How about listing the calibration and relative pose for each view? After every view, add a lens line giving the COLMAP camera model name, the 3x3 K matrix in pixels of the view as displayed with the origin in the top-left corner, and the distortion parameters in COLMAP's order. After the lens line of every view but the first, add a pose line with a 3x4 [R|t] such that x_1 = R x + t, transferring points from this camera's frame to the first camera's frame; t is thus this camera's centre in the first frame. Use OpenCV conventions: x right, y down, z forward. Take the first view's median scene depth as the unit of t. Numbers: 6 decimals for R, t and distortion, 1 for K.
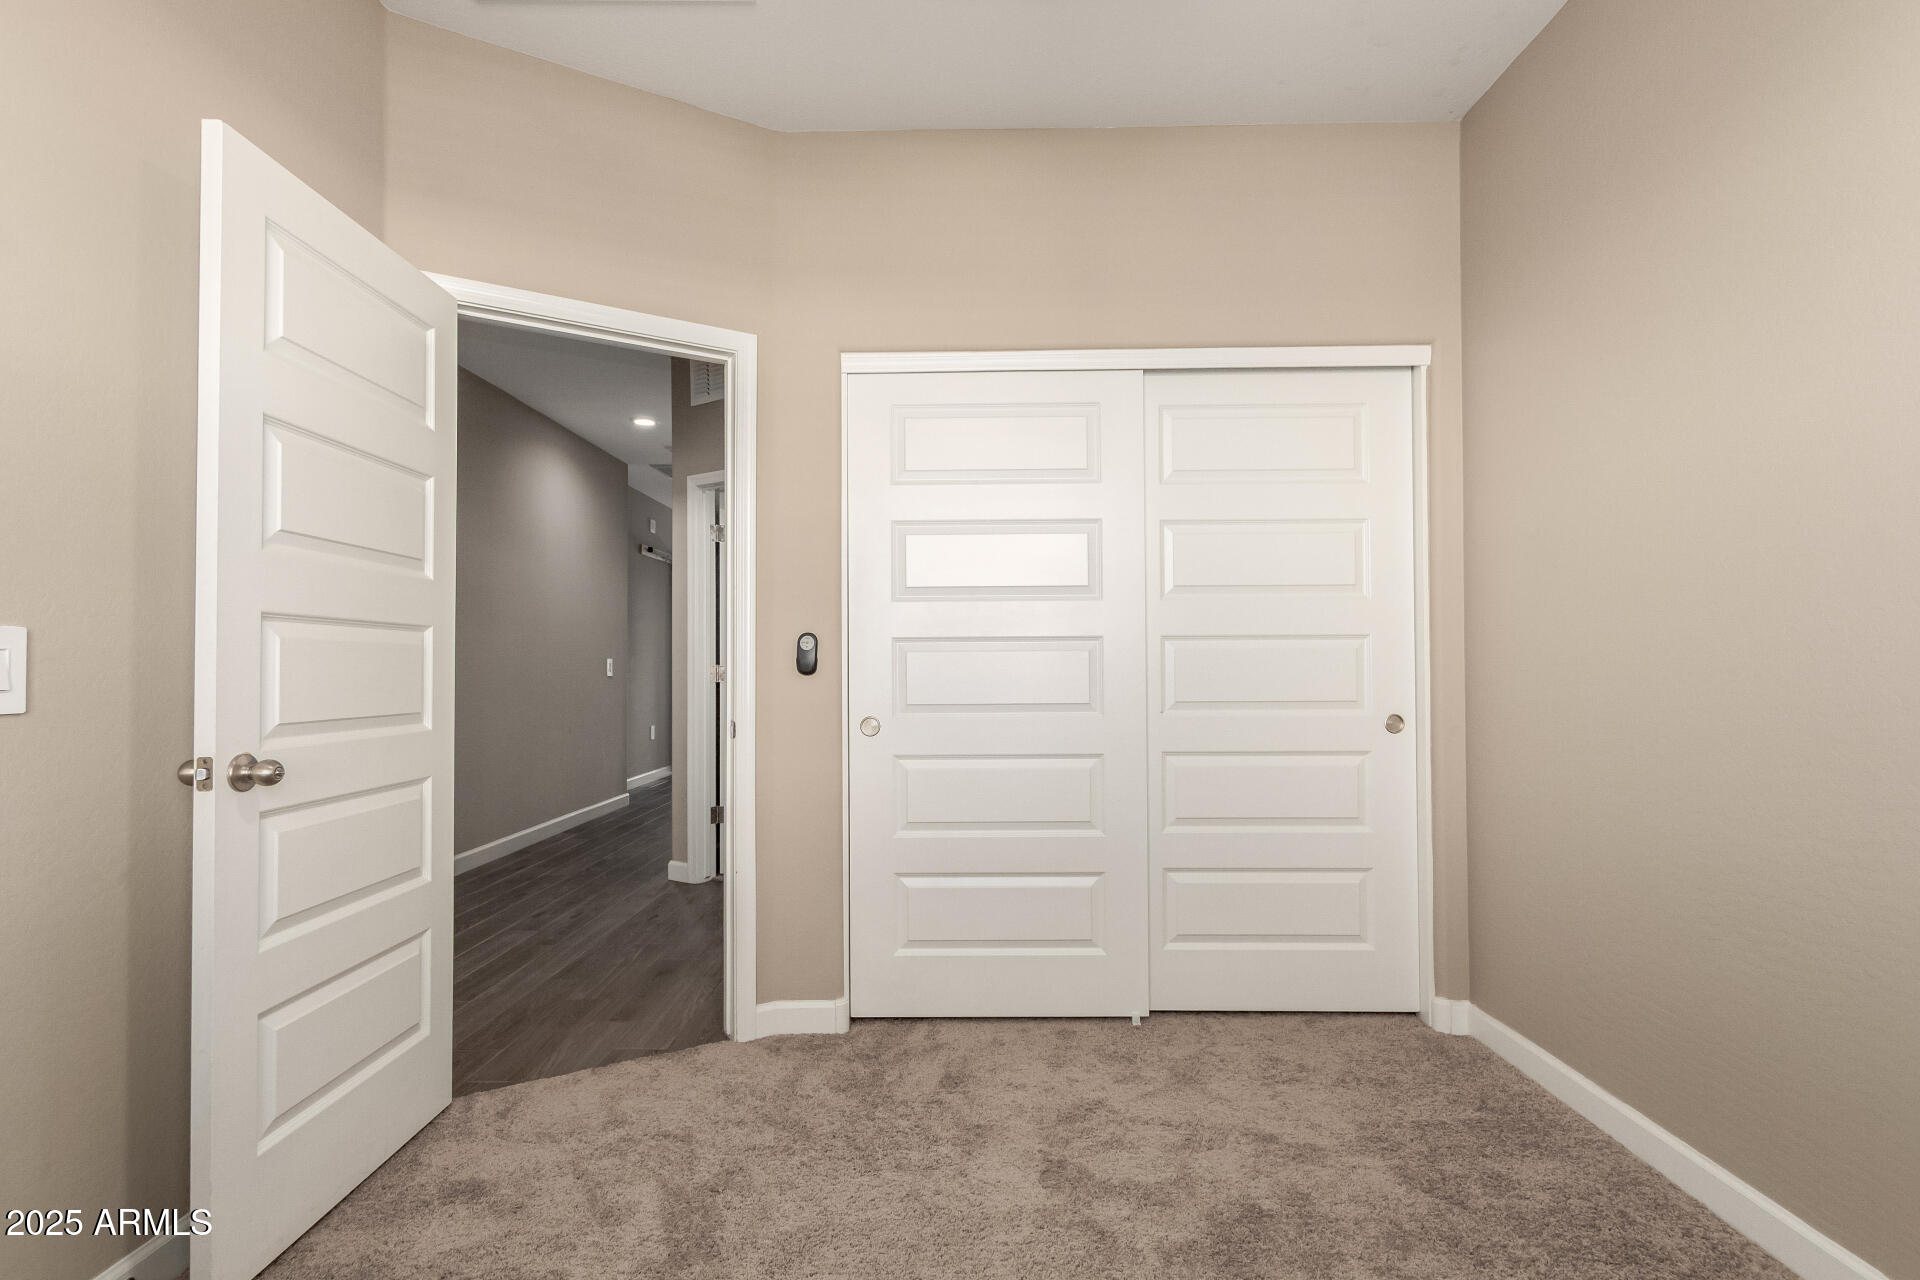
lens RADIAL K [[905.7, 0, 953.2], [0, 905.7, 647.3], [0, 0, 1]] dist [0.009699, -0.000539]
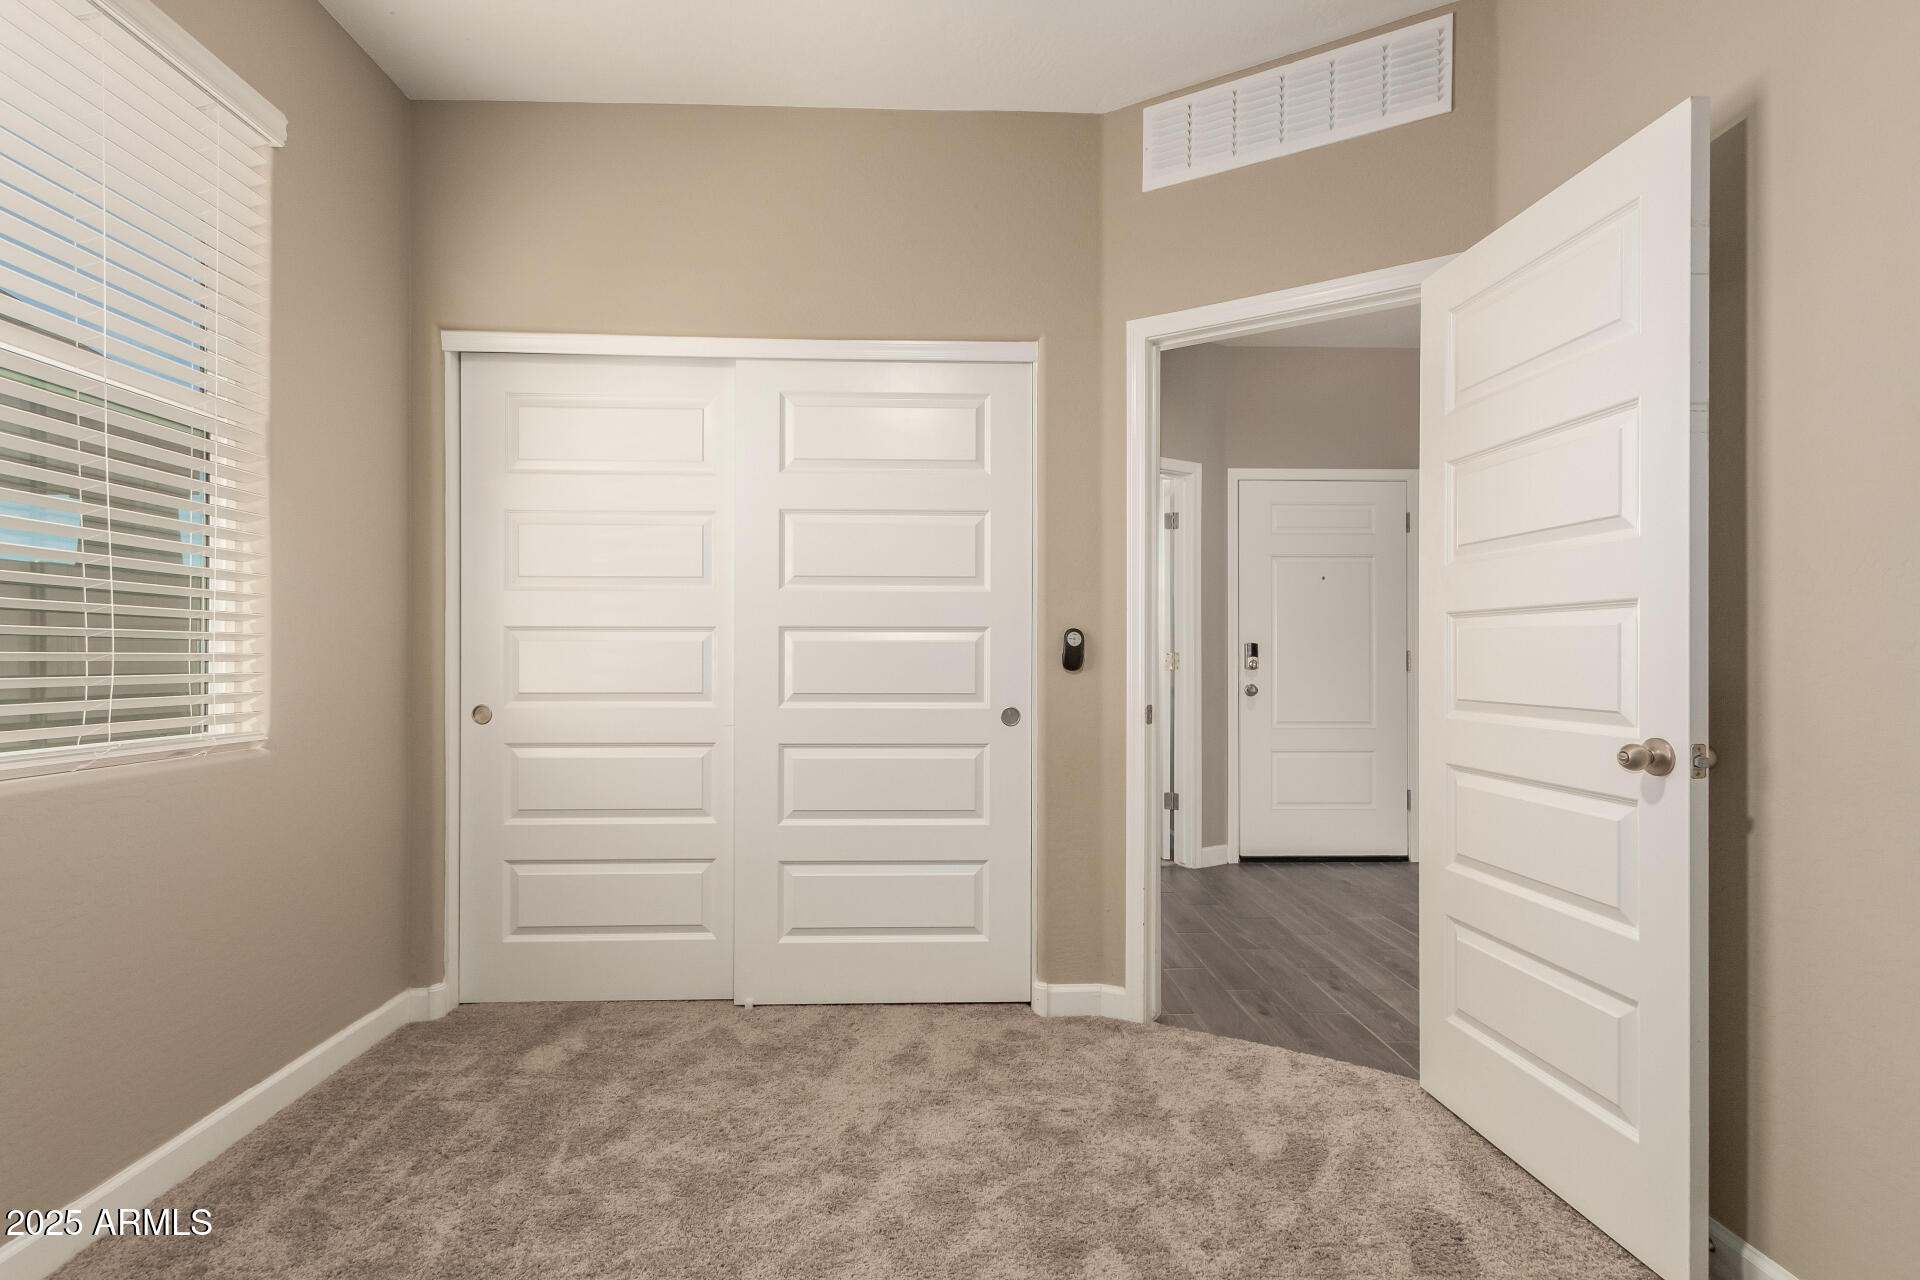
lens RADIAL K [[905.7, 0, 953.2], [0, 905.7, 647.3], [0, 0, 1]] dist [0.009699, -0.000539]
pose [[-0.997122, 0.006845, -0.075505, 0.062632], [0.007651, 0.999917, -0.010398, 0.014337], [0.075428, -0.010946, -0.997091, 2.035407]]
